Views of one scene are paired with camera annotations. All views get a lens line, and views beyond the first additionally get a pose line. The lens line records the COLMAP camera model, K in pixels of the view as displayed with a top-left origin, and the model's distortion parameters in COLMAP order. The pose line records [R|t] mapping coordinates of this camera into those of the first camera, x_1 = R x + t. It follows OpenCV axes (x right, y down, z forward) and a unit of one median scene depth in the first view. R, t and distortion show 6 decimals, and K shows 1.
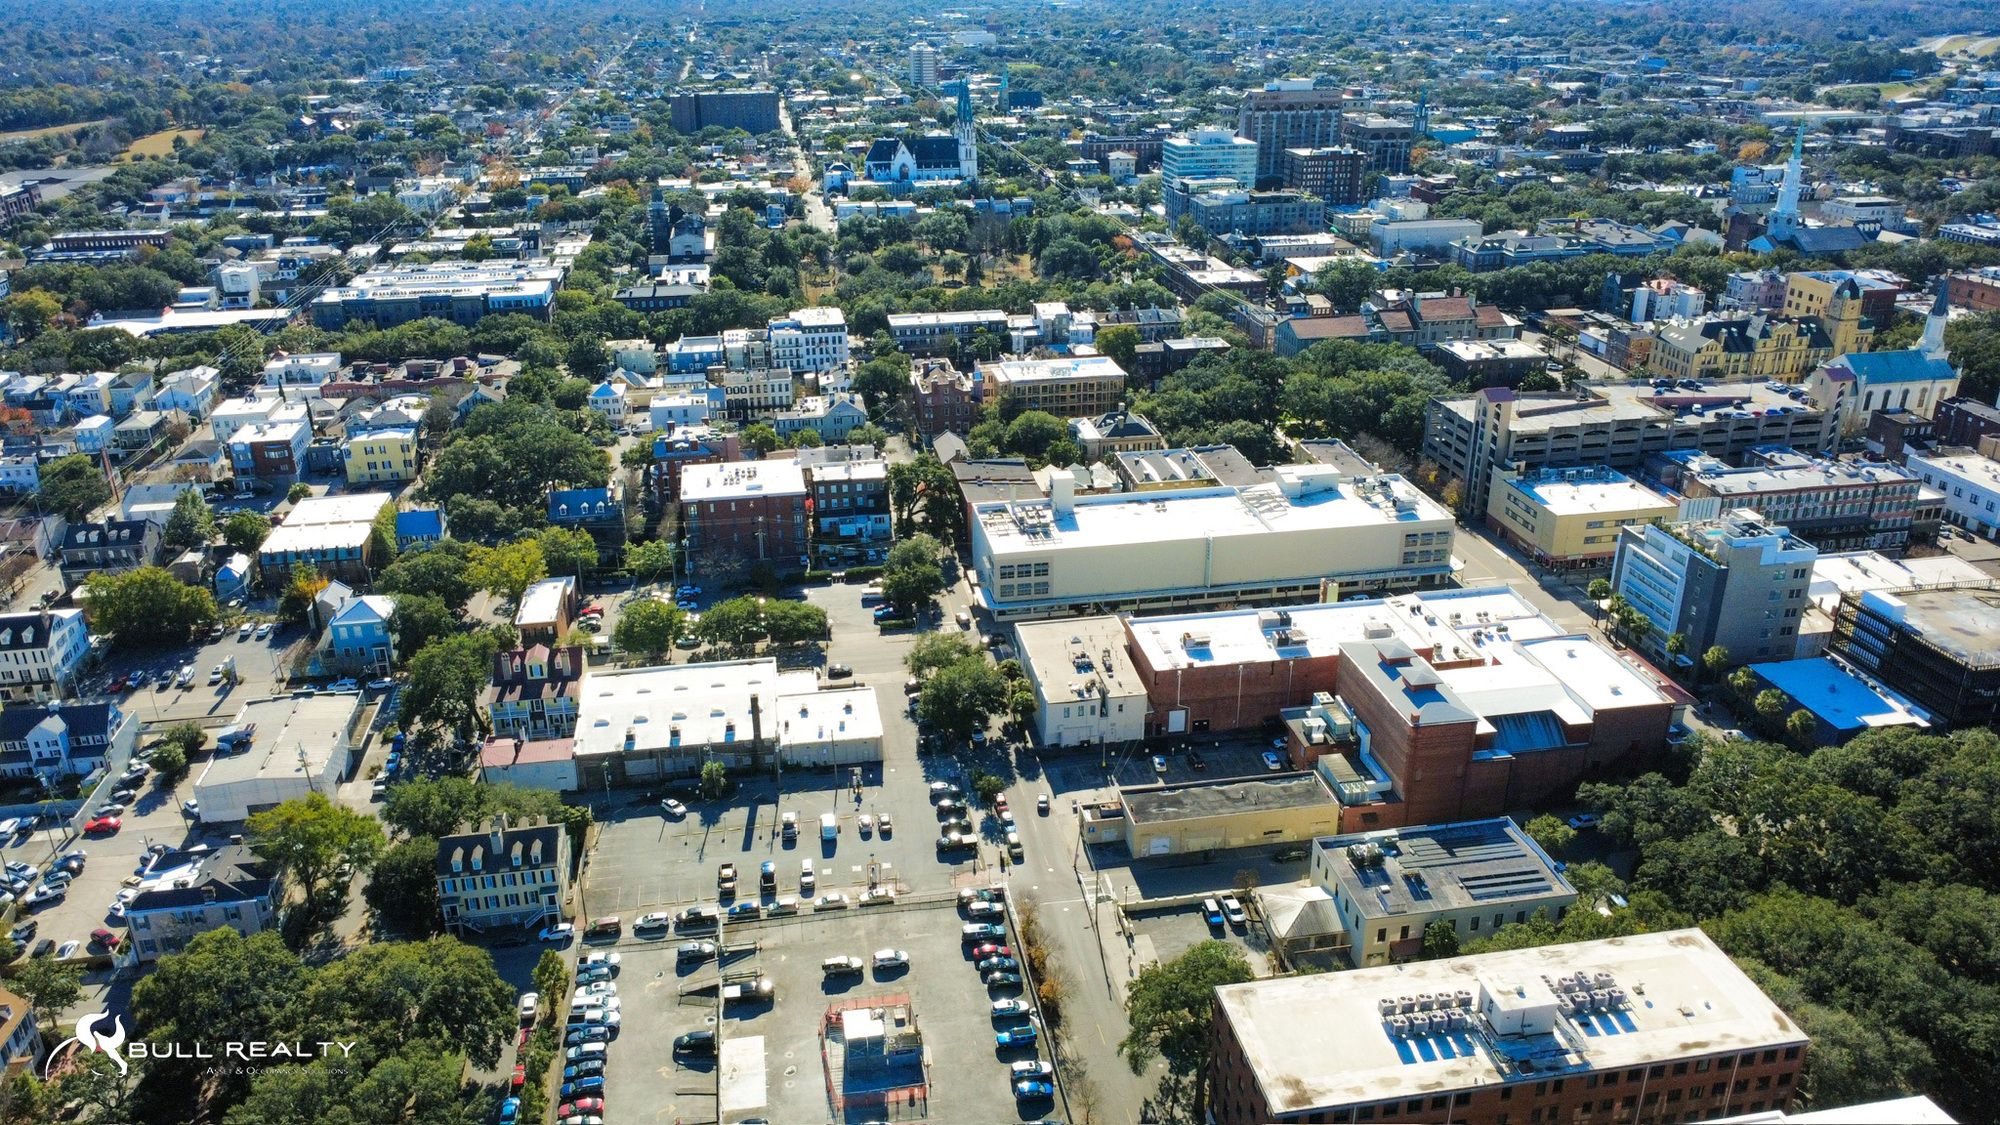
lens RADIAL K [[1456.0, 0, 1000.0], [0, 1456.0, 562.5], [0, 0, 1]] dist [-0.006775, 0.006864]
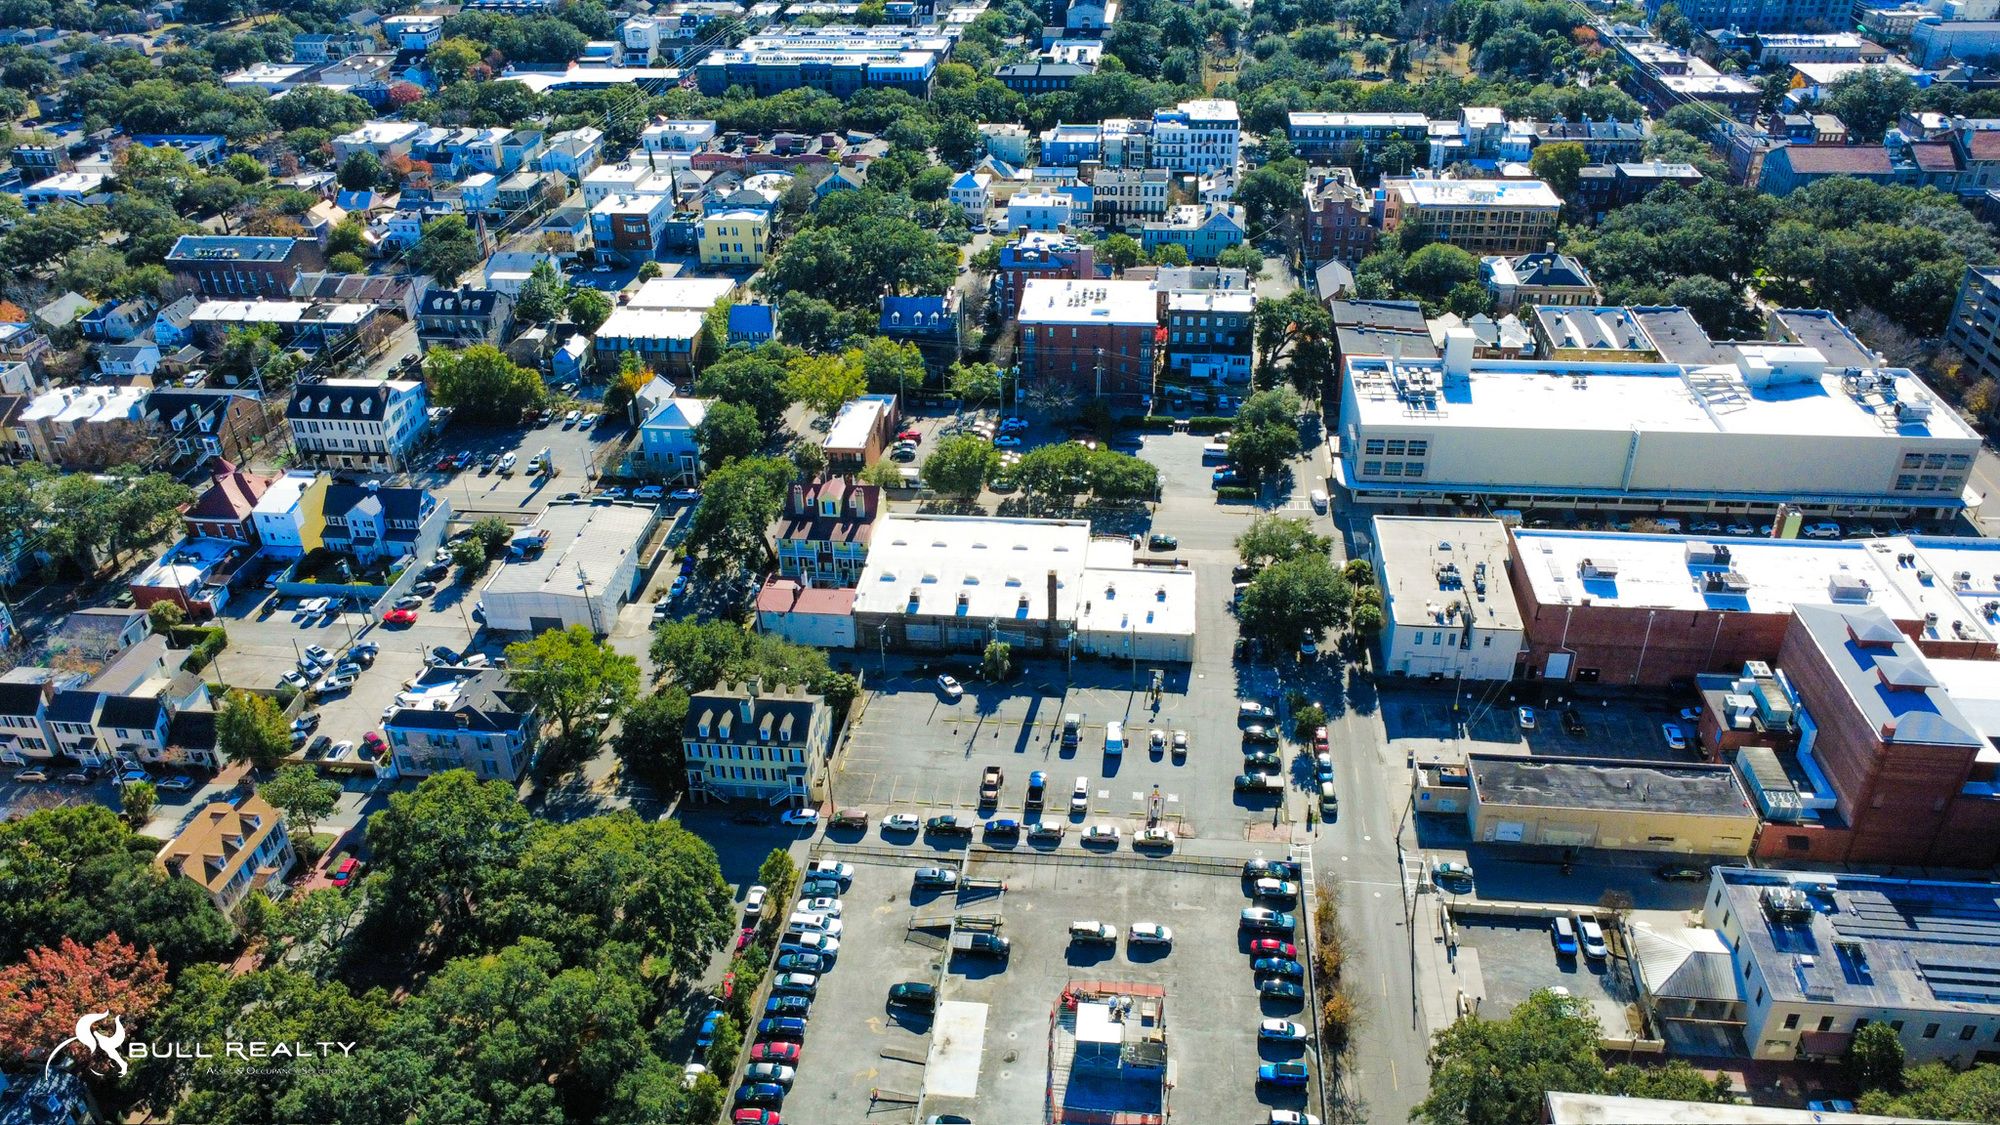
lens RADIAL K [[1456.0, 0, 1000.0], [0, 1456.0, 562.5], [0, 0, 1]] dist [-0.006775, 0.006864]
pose [[0.960211, 0.132386, -0.245905, 0.012365], [-0.094989, 0.982827, 0.158203, -0.040108], [0.262626, -0.128550, 0.956296, 0.125257]]
